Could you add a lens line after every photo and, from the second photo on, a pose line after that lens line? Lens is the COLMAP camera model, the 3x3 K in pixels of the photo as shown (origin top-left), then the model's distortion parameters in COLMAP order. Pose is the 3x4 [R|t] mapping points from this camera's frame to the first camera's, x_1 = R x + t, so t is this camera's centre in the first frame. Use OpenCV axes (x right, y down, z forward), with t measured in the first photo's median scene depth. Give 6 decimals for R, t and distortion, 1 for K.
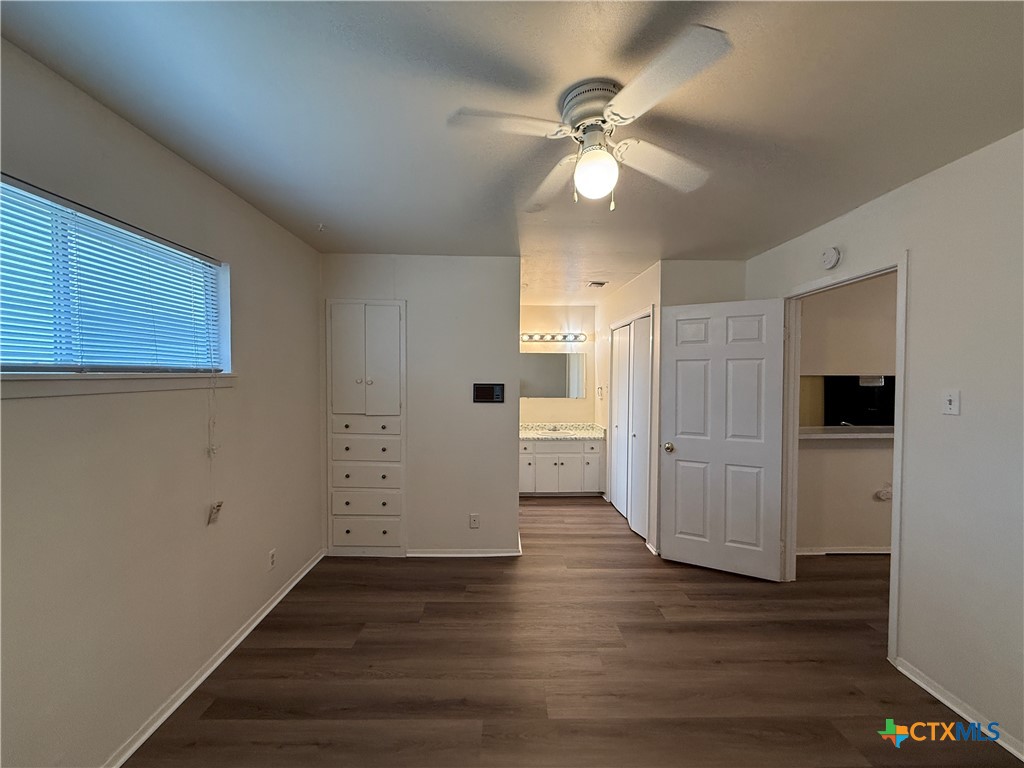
lens RADIAL K [[408.0, 0, 510.2], [0, 408.0, 385.0], [0, 0, 1]] dist [-0.000767, 0.000284]
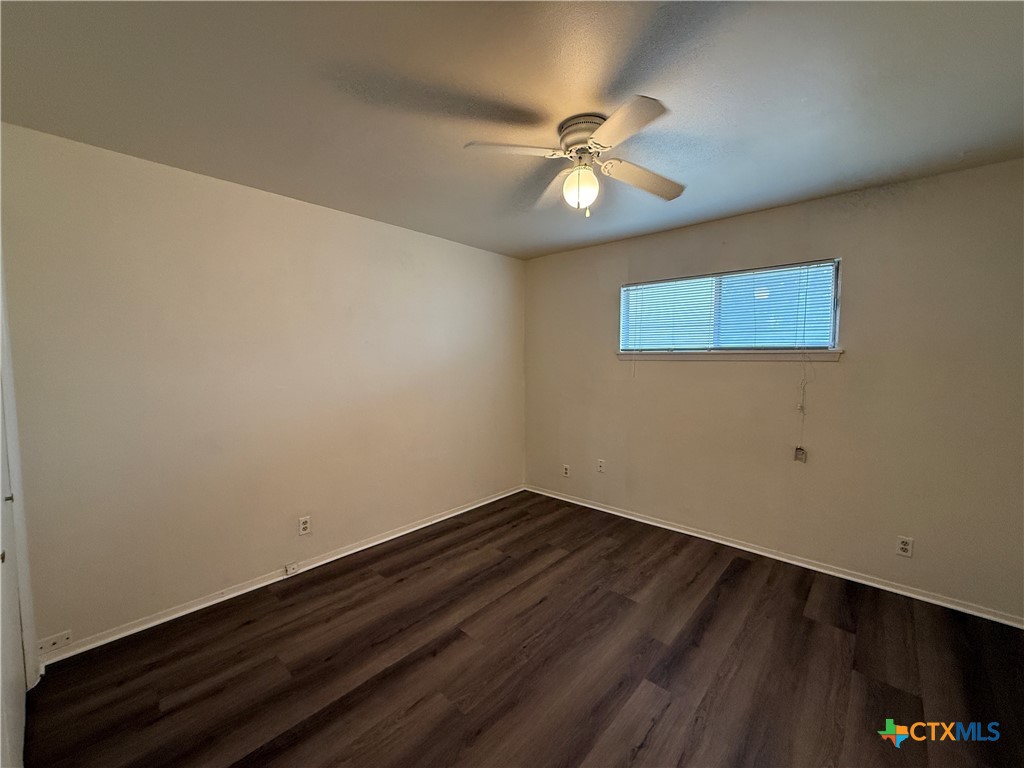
lens RADIAL K [[408.0, 0, 510.2], [0, 408.0, 385.0], [0, 0, 1]] dist [-0.000767, 0.000284]
pose [[-0.688460, 0.051473, -0.723446, 0.570460], [-0.019174, 0.995838, 0.089101, -0.009502], [0.725021, 0.075213, -0.684608, 0.765987]]
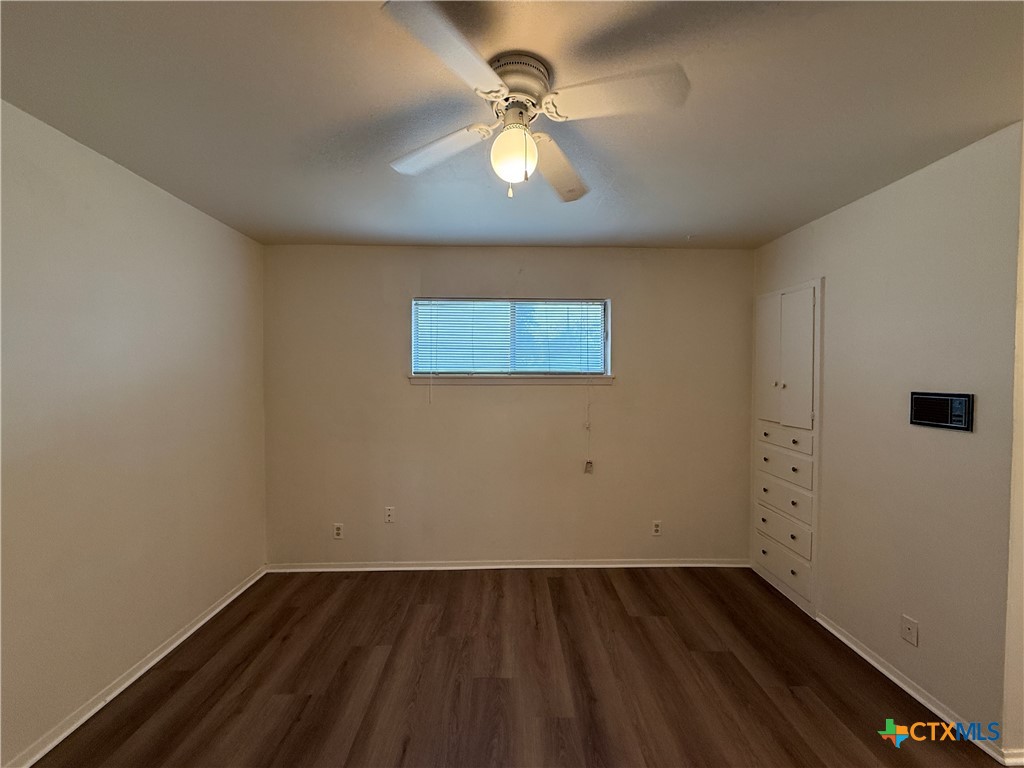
lens RADIAL K [[408.0, 0, 510.2], [0, 408.0, 385.0], [0, 0, 1]] dist [-0.000767, 0.000284]
pose [[-0.001018, 0.017368, -0.999849, 0.501485], [-0.029693, 0.999408, 0.017390, -0.005972], [0.999559, 0.029706, -0.000501, 0.441581]]
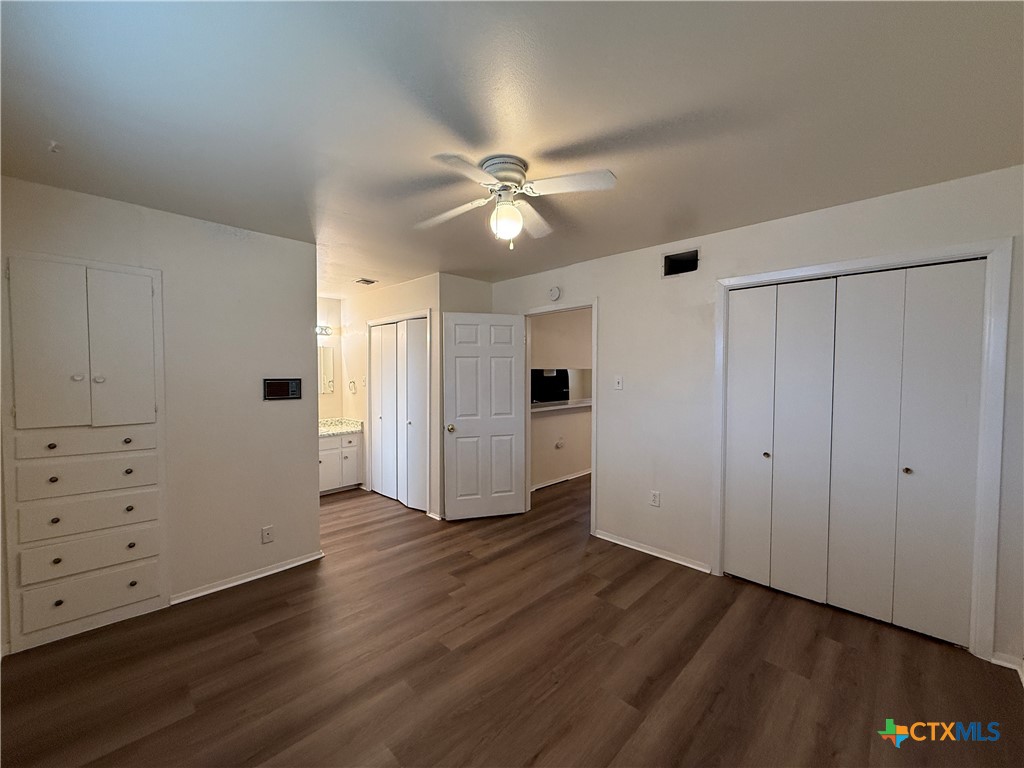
lens RADIAL K [[408.0, 0, 510.2], [0, 408.0, 385.0], [0, 0, 1]] dist [-0.000767, 0.000284]
pose [[0.716126, -0.028005, 0.697408, -0.330189], [0.019311, 0.999607, 0.020311, 0.002263], [-0.697703, -0.001078, 0.716386, 0.003157]]
